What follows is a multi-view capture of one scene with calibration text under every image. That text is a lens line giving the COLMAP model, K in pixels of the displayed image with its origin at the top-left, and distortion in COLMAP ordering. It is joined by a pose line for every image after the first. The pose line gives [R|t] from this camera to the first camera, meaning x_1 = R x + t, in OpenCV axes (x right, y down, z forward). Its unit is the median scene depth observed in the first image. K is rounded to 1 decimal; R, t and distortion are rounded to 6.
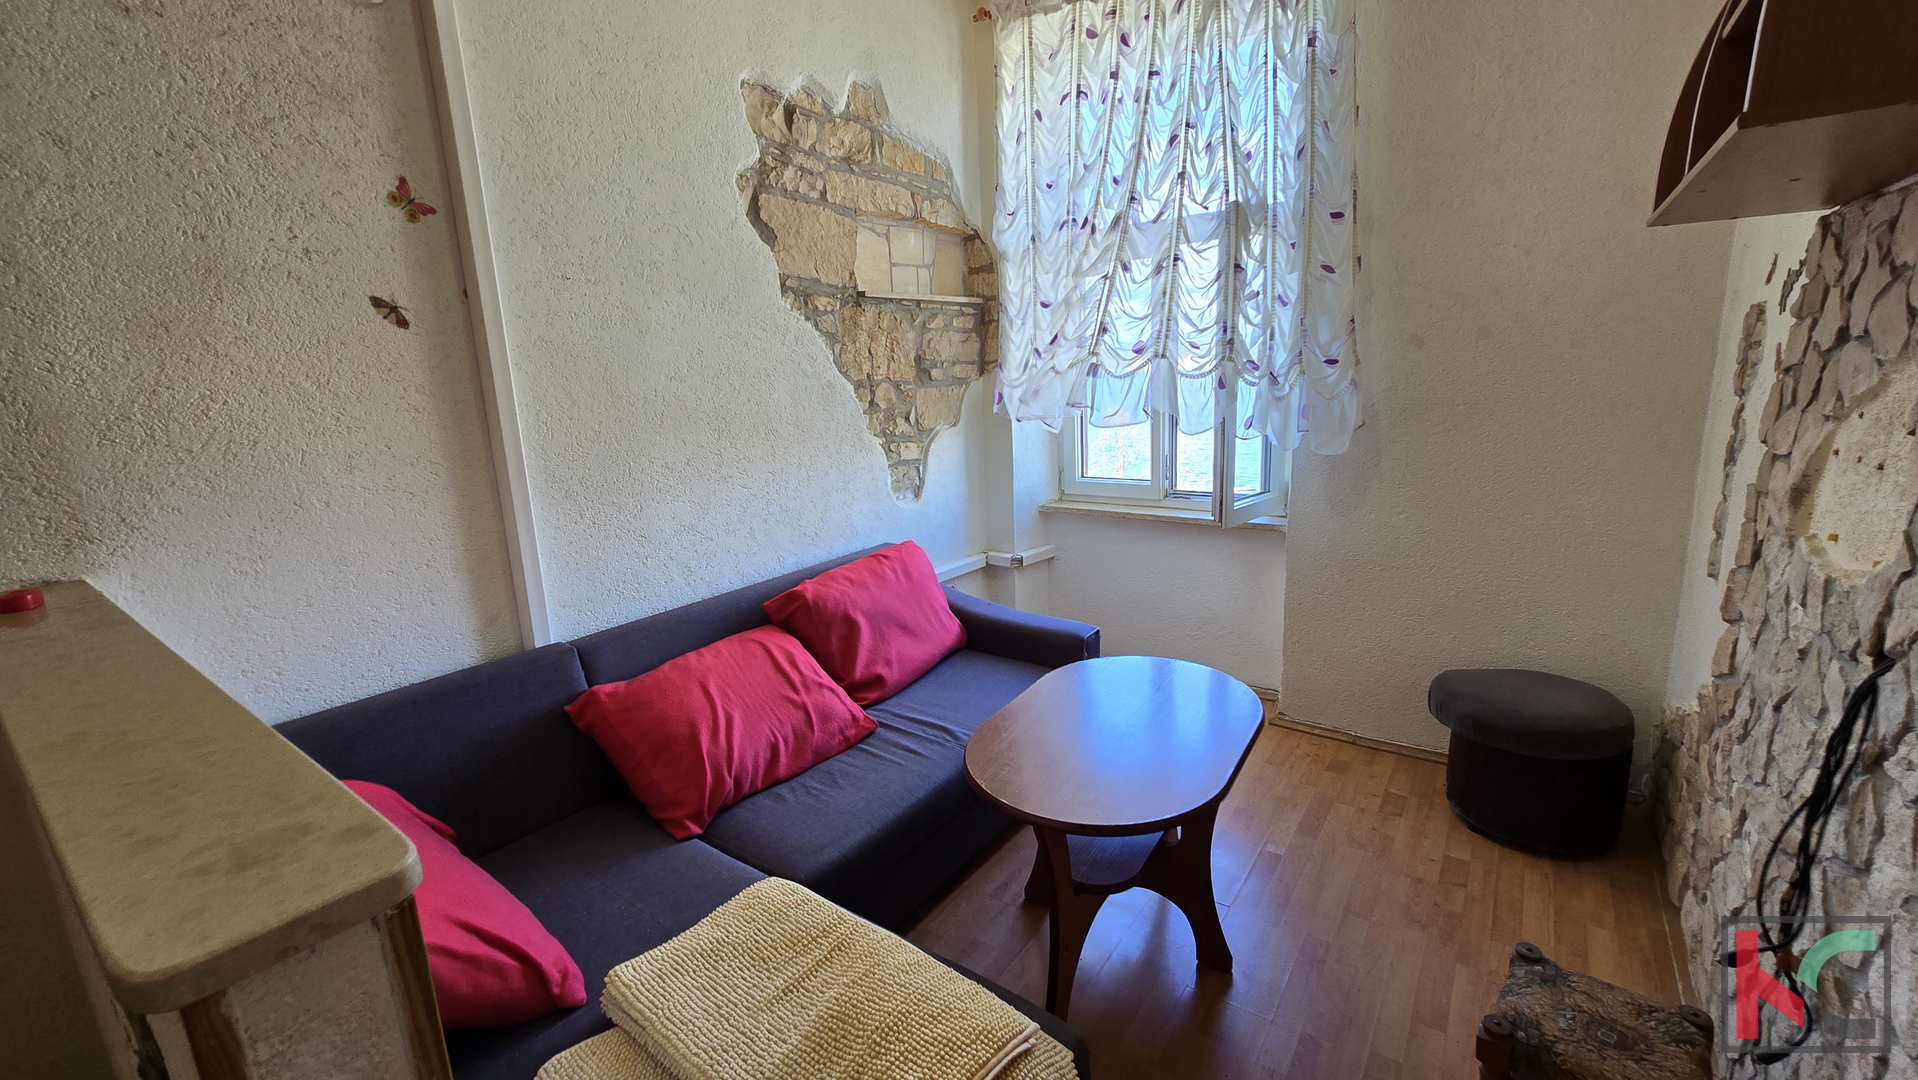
lens RADIAL K [[783.2, 0, 963.2], [0, 783.2, 534.6], [0, 0, 1]] dist [0.000273, -0.000691]
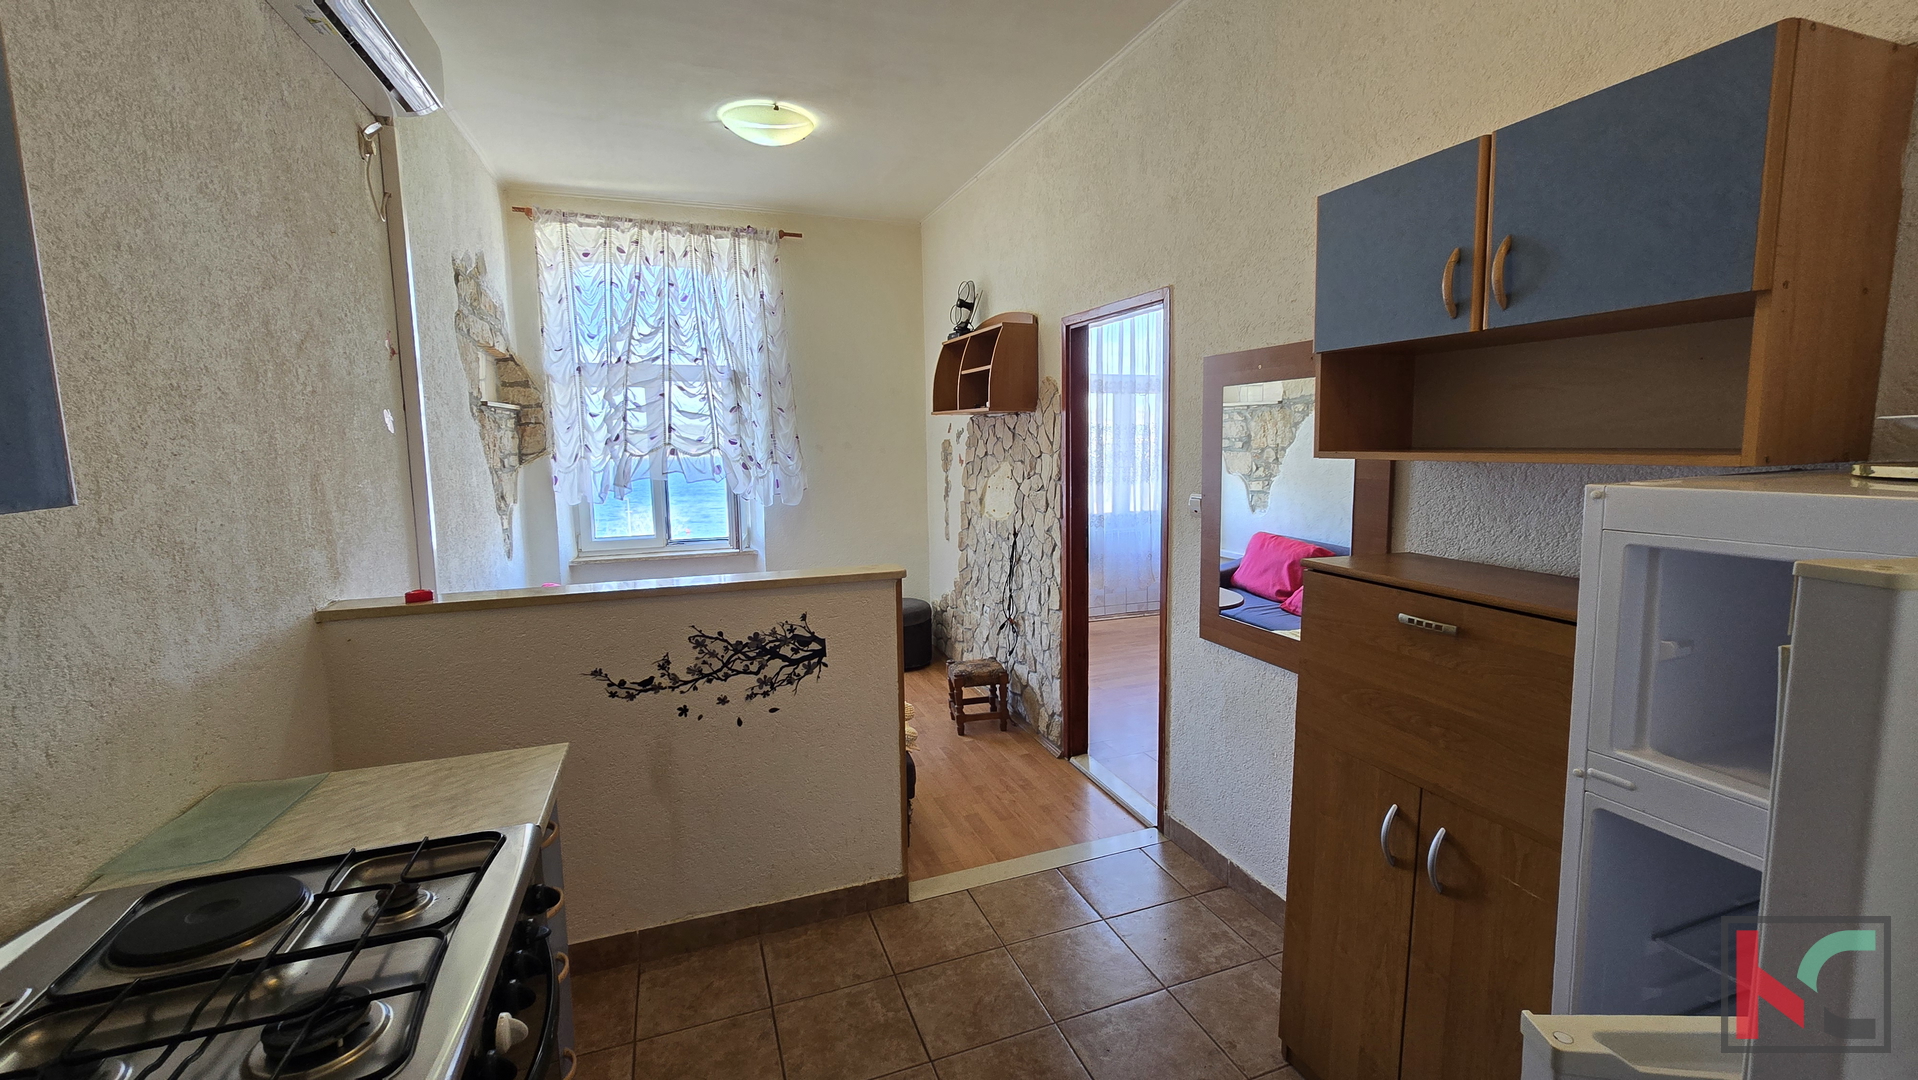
lens RADIAL K [[783.2, 0, 957.6], [0, 783.2, 542.0], [0, 0, 1]] dist [0.000273, -0.000691]
pose [[0.577108, -0.082089, 0.812532, -0.827008], [0.161457, 0.986766, -0.014985, 0.075732], [-0.800549, 0.139837, 0.582724, -0.401561]]
